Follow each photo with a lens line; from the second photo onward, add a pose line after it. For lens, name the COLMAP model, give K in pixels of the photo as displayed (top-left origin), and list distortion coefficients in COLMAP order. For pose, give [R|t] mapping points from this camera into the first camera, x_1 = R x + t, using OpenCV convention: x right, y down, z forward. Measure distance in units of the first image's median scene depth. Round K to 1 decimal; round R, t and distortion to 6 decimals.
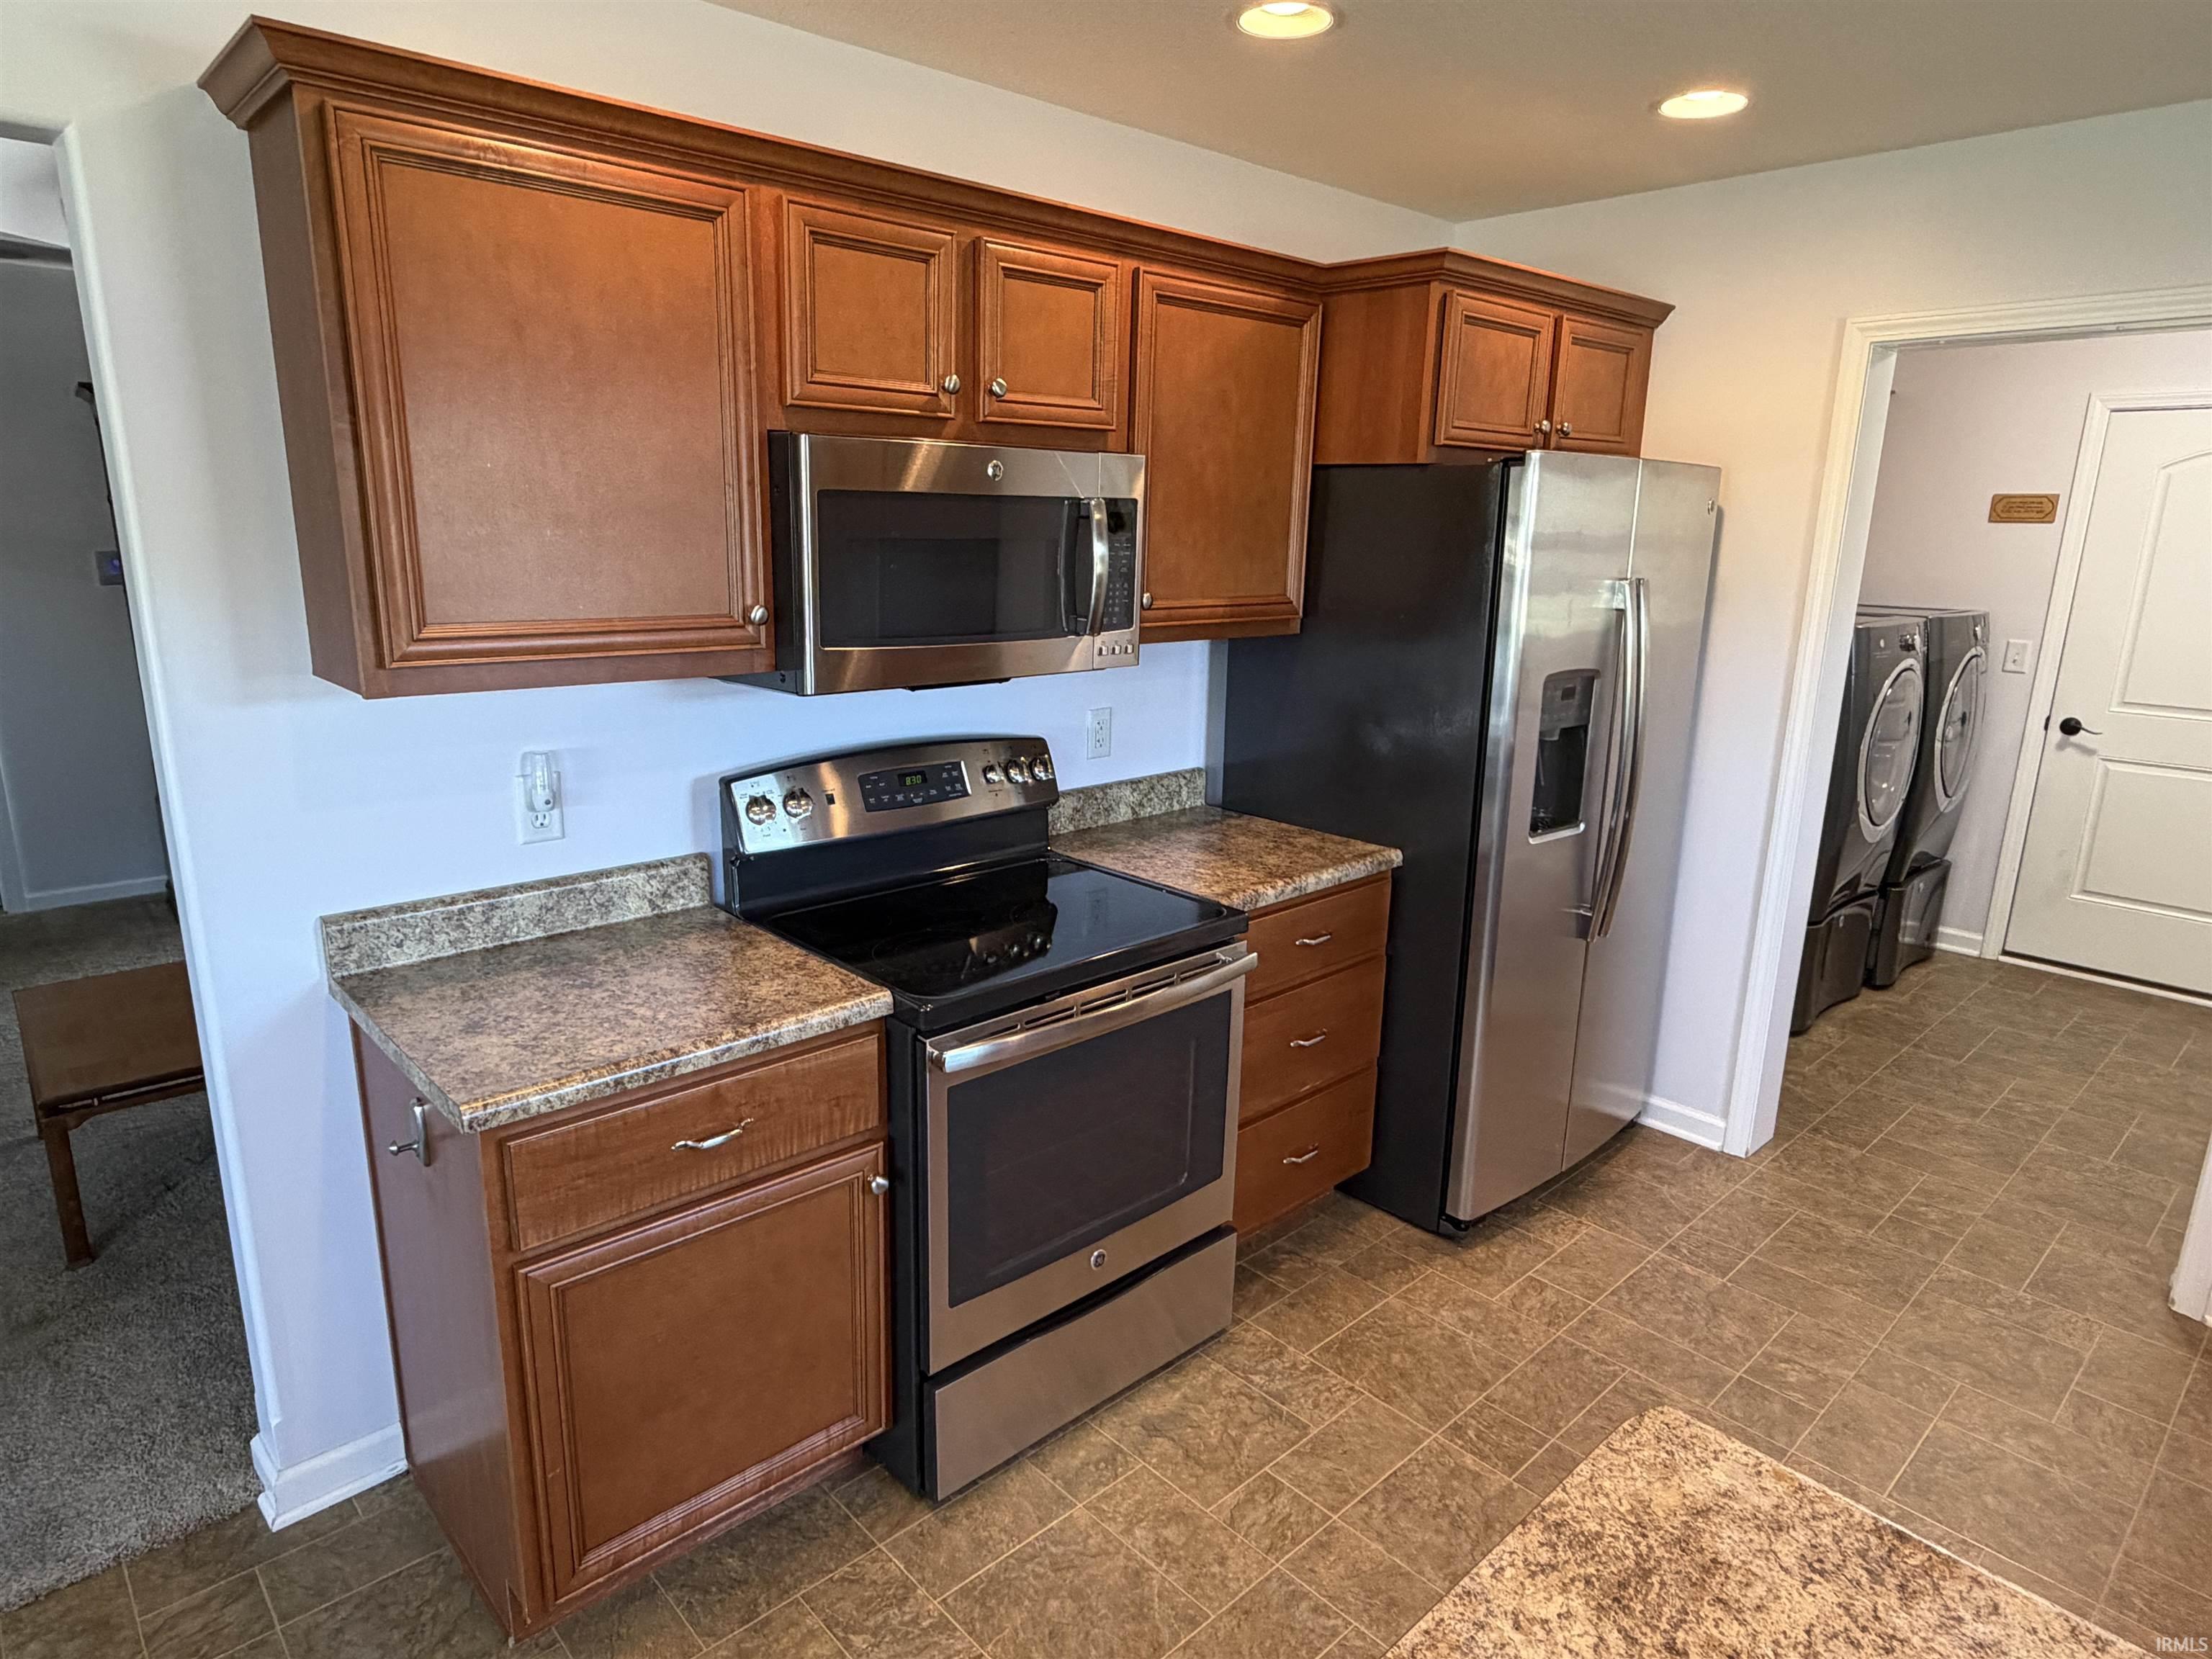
lens RADIAL K [[1290.4, 0, 1103.5], [0, 1290.4, 836.2], [0, 0, 1]] dist [0.003849, 0.000484]
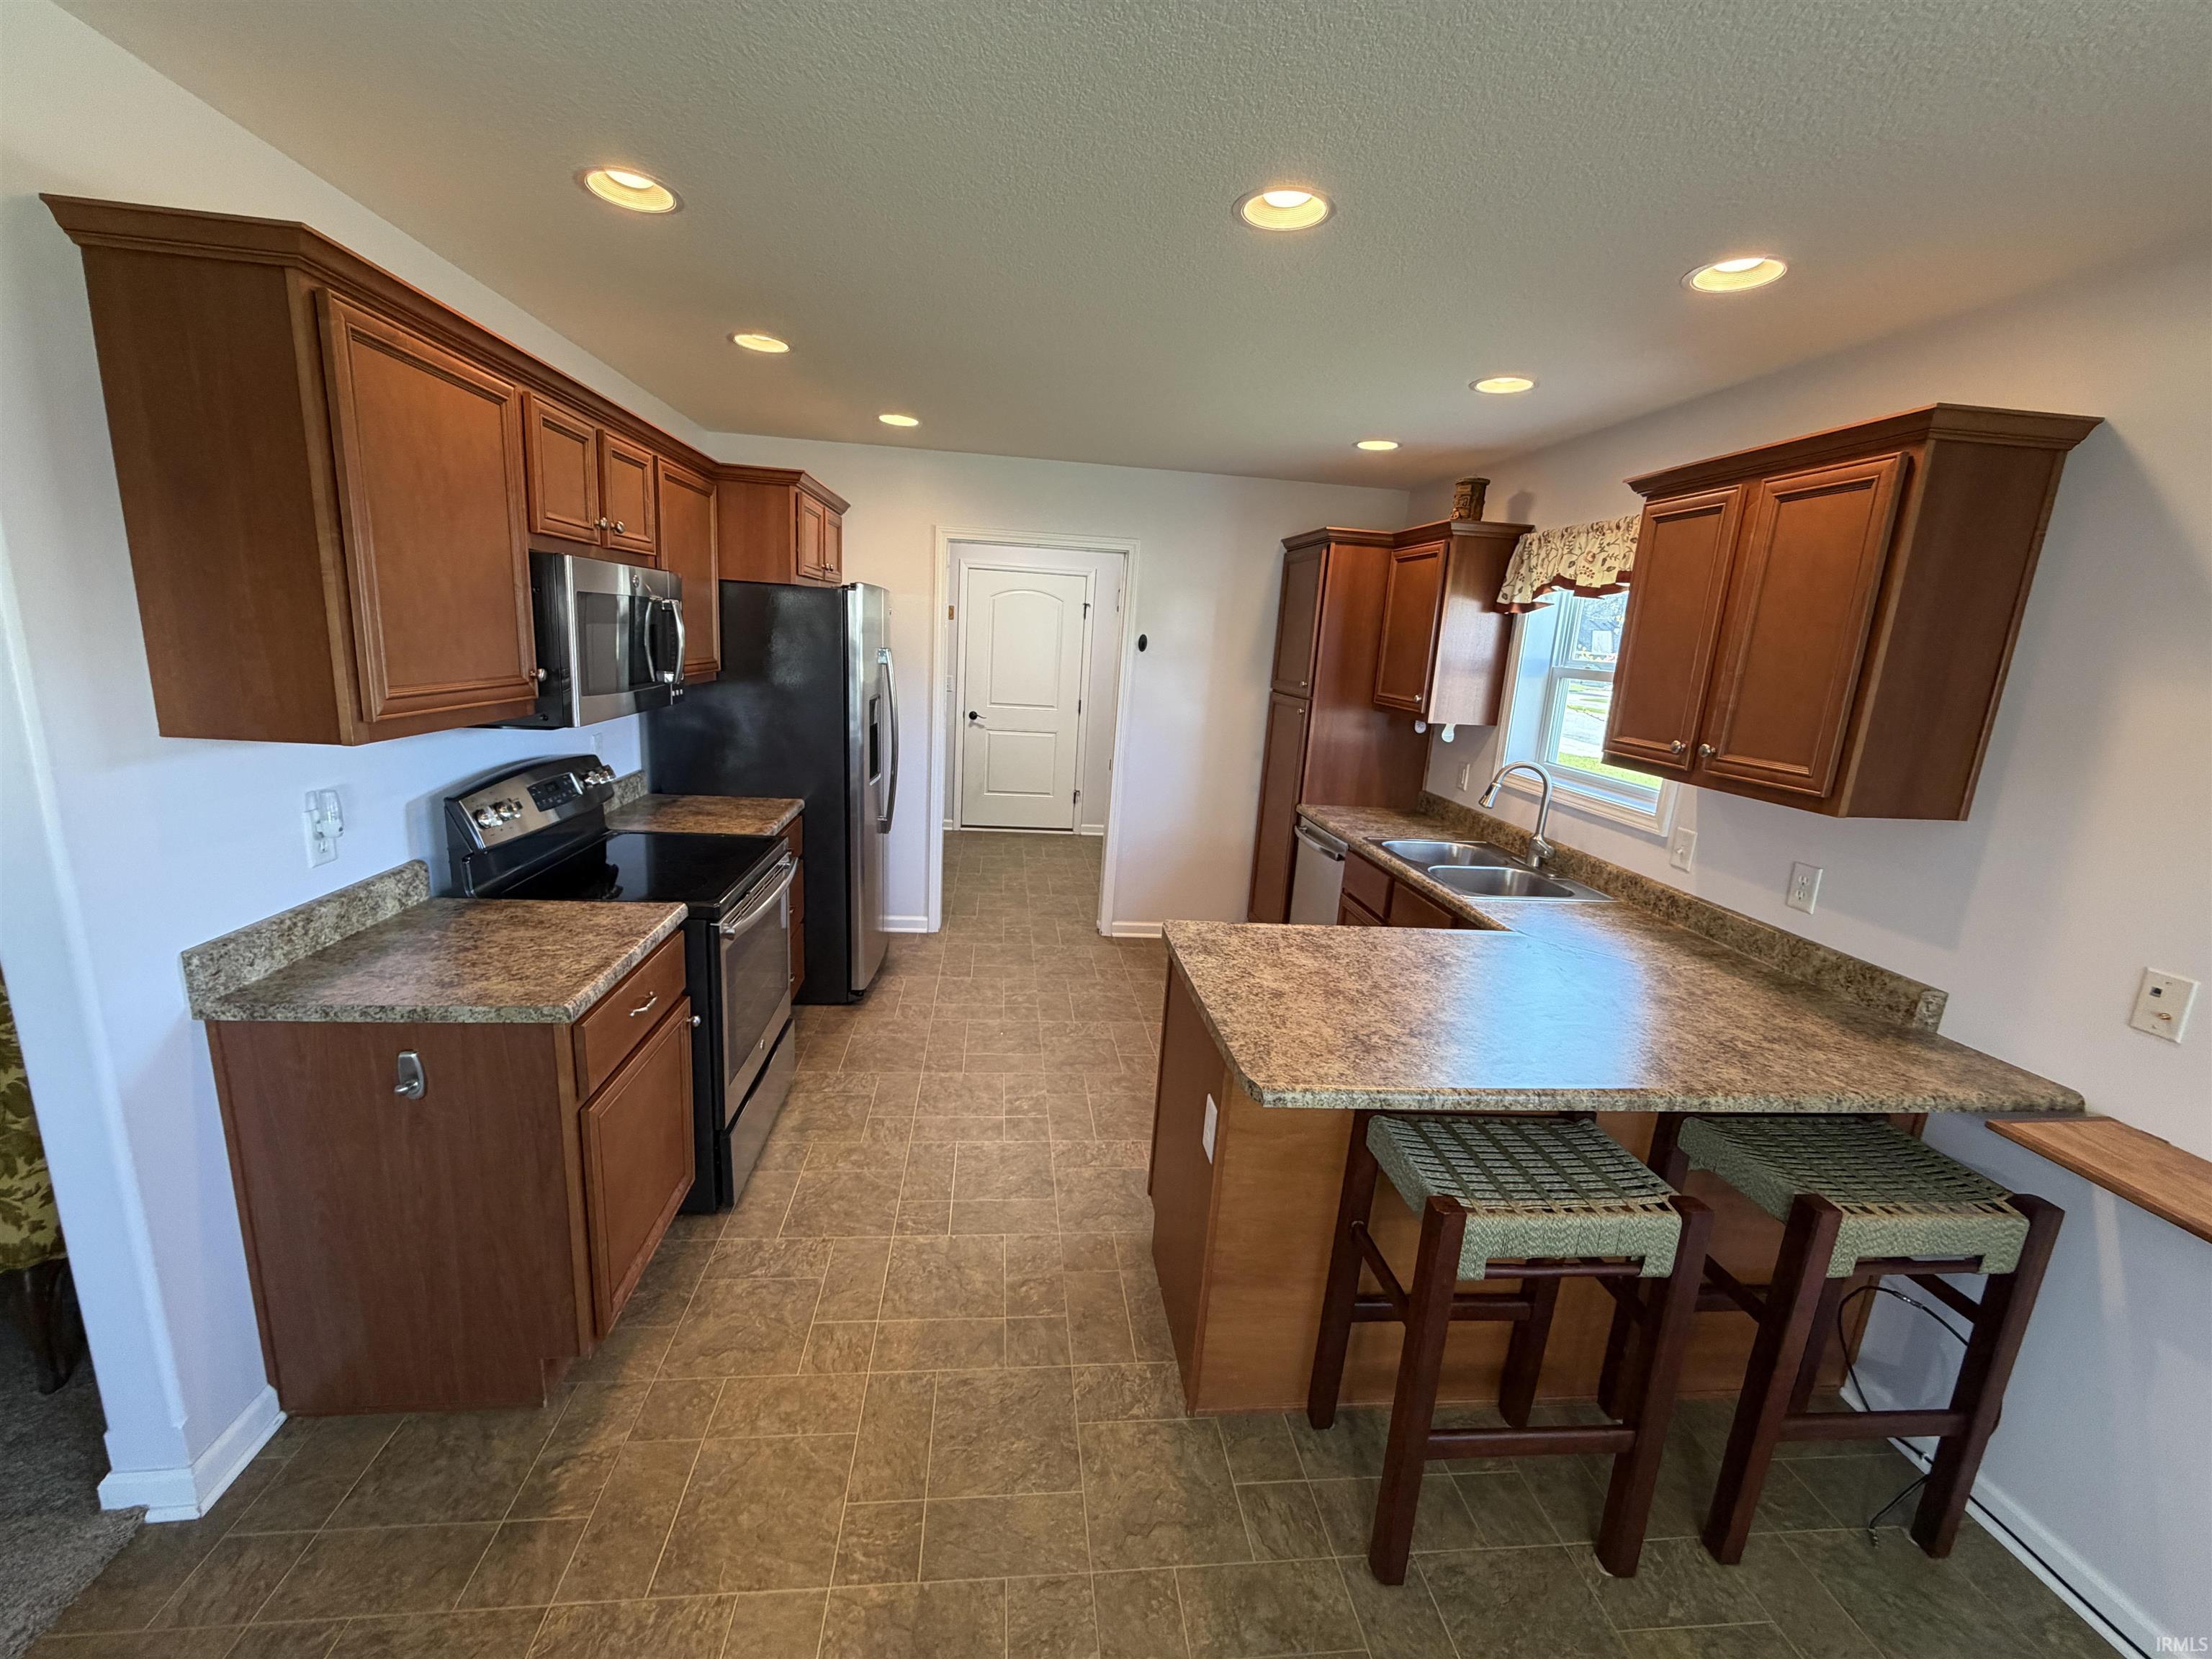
lens RADIAL K [[886.0, 0, 1106.0], [0, 886.0, 829.5], [0, 0, 1]] dist [-0.000027, -0.000135]
pose [[0.591733, -0.158812, 0.790335, -0.637450], [0.145242, 0.985362, 0.089257, 0.004406], [-0.792942, 0.061973, 0.606138, -0.099494]]
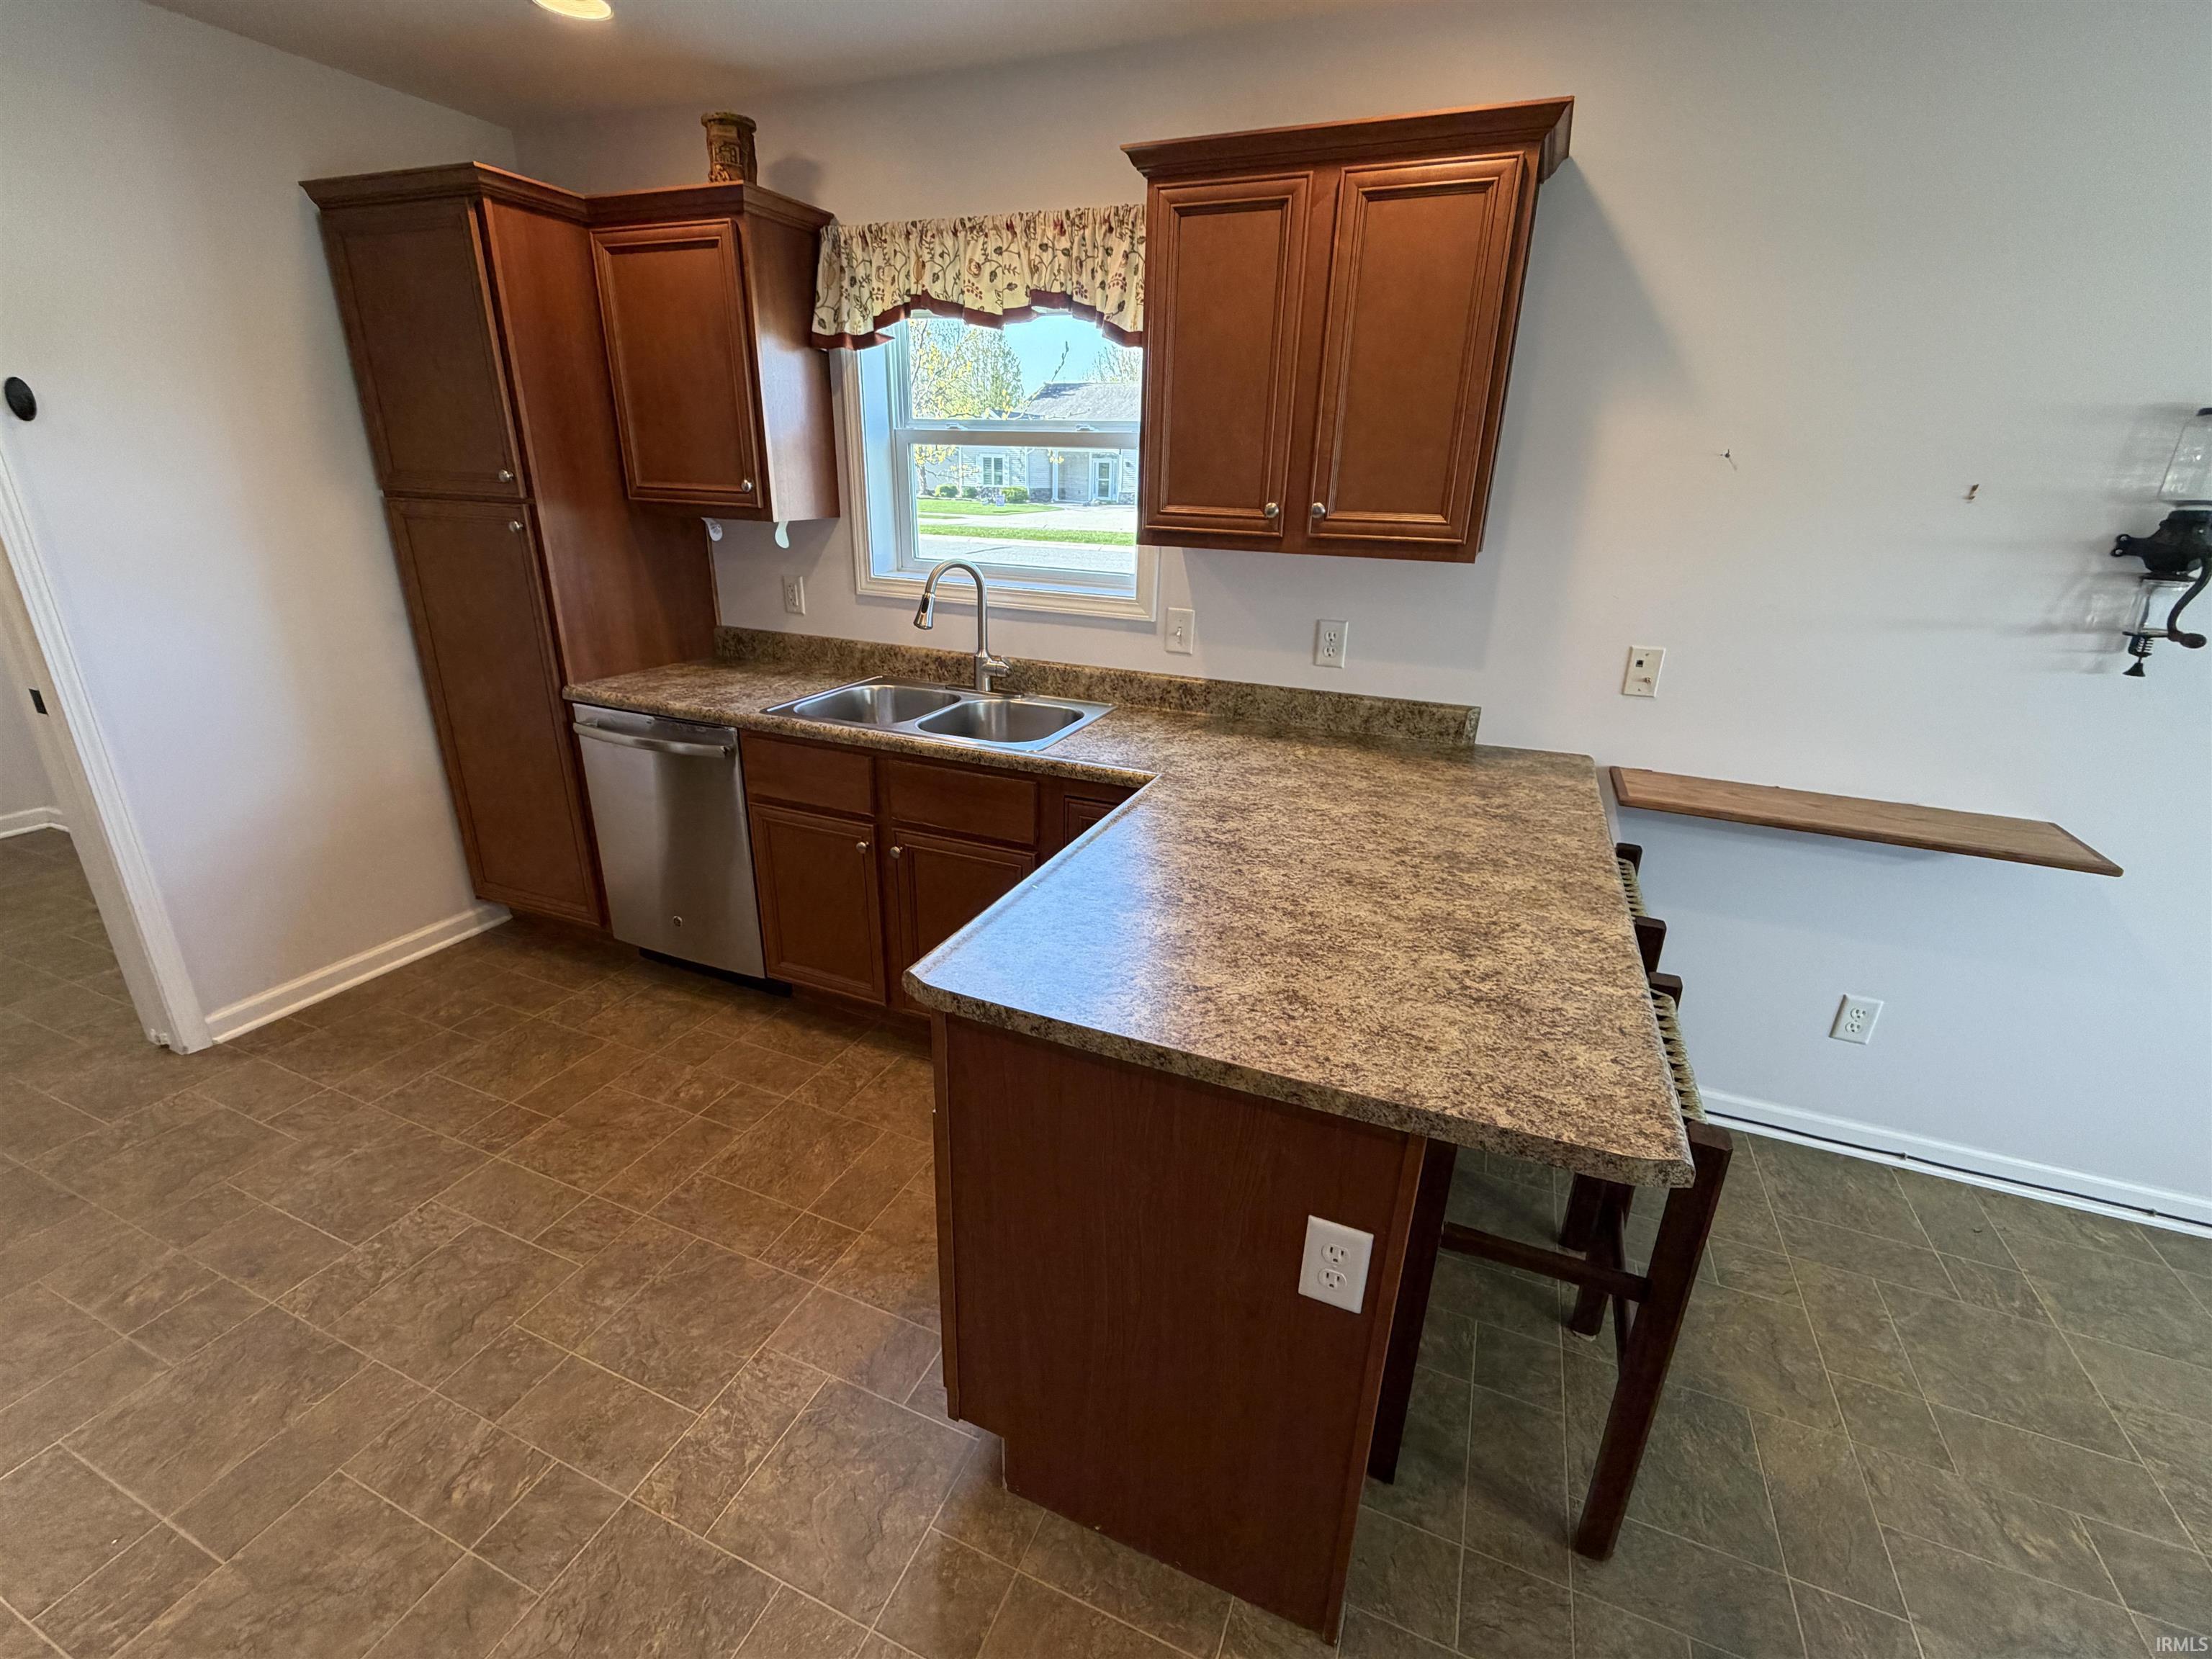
lens RADIAL K [[952.5, 0, 1106.0], [0, 952.5, 829.5], [0, 0, 1]] dist [-0.000252, 0.000036]
pose [[-0.415180, -0.350414, 0.839545, -0.275727], [0.185489, 0.870849, 0.455209, -0.083253], [-0.890629, 0.344720, -0.296562, 0.500052]]
